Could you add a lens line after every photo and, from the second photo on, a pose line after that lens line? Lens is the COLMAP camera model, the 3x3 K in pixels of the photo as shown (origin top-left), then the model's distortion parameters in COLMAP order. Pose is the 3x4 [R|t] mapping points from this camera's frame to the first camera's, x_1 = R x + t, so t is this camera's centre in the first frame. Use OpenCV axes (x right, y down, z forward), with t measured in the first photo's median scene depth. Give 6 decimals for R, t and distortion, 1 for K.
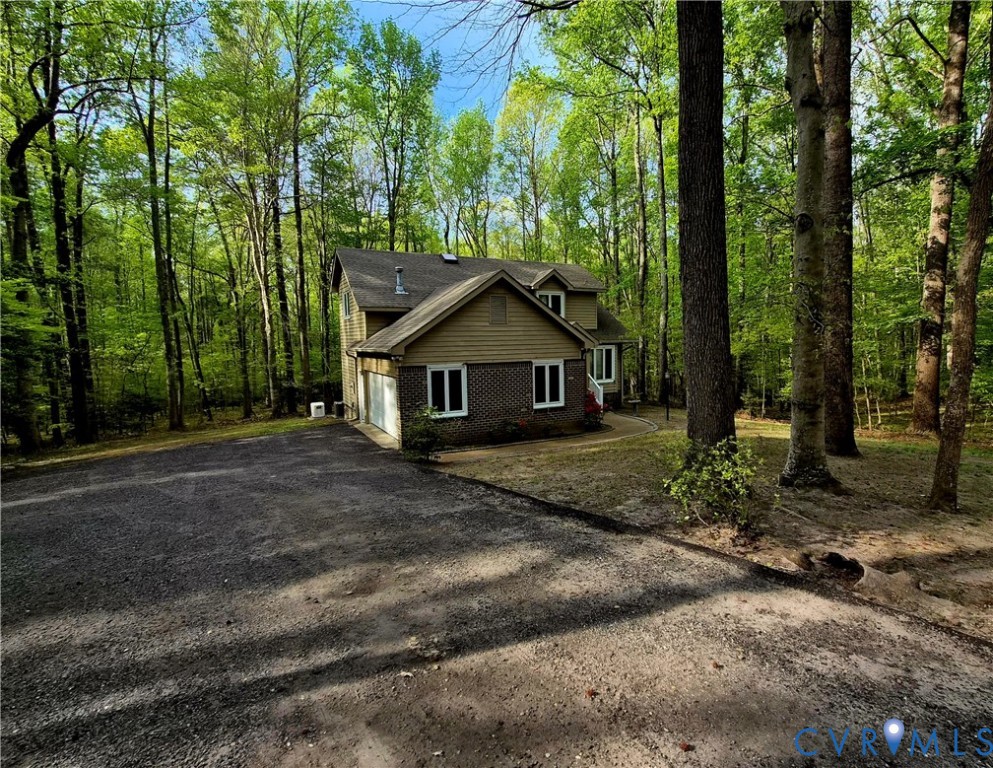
lens RADIAL K [[475.8, 0, 515.0], [0, 475.8, 385.1], [0, 0, 1]] dist [-0.000197, 0.000247]
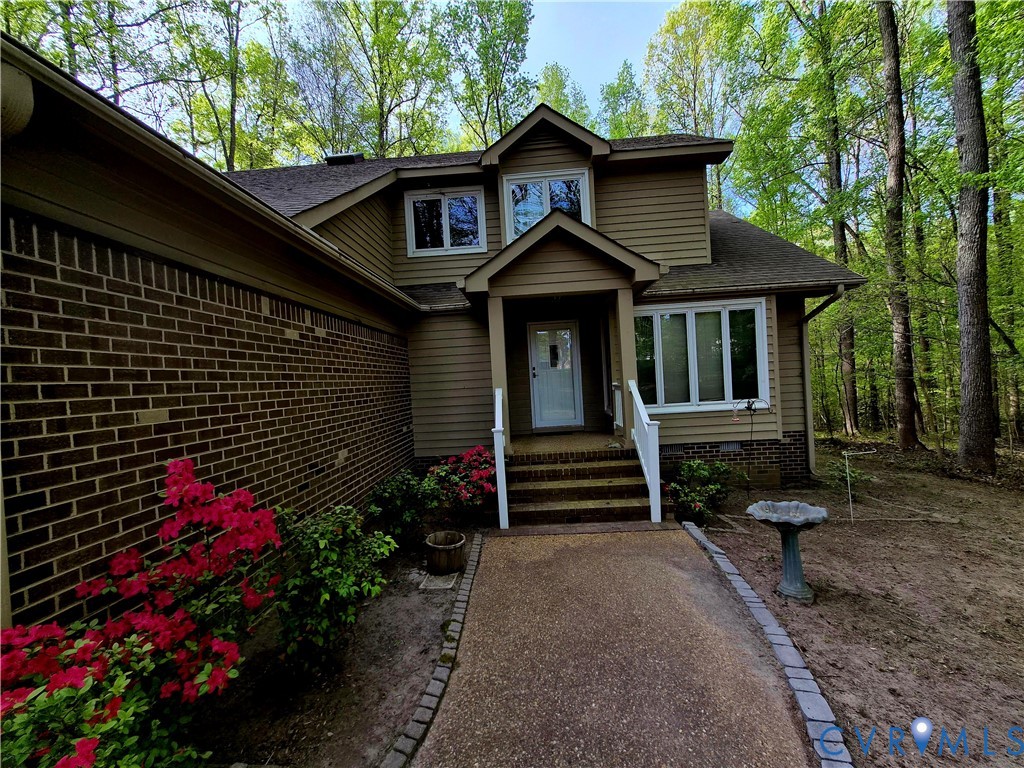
lens RADIAL K [[397.1, 0, 512.0], [0, 397.1, 384.0], [0, 0, 1]] dist [0.000975, 0.000191]
pose [[0.849270, -0.028472, -0.527191, 0.204616], [-0.000797, 0.998475, -0.055207, -0.008196], [0.527959, 0.047306, 0.847951, 0.675600]]
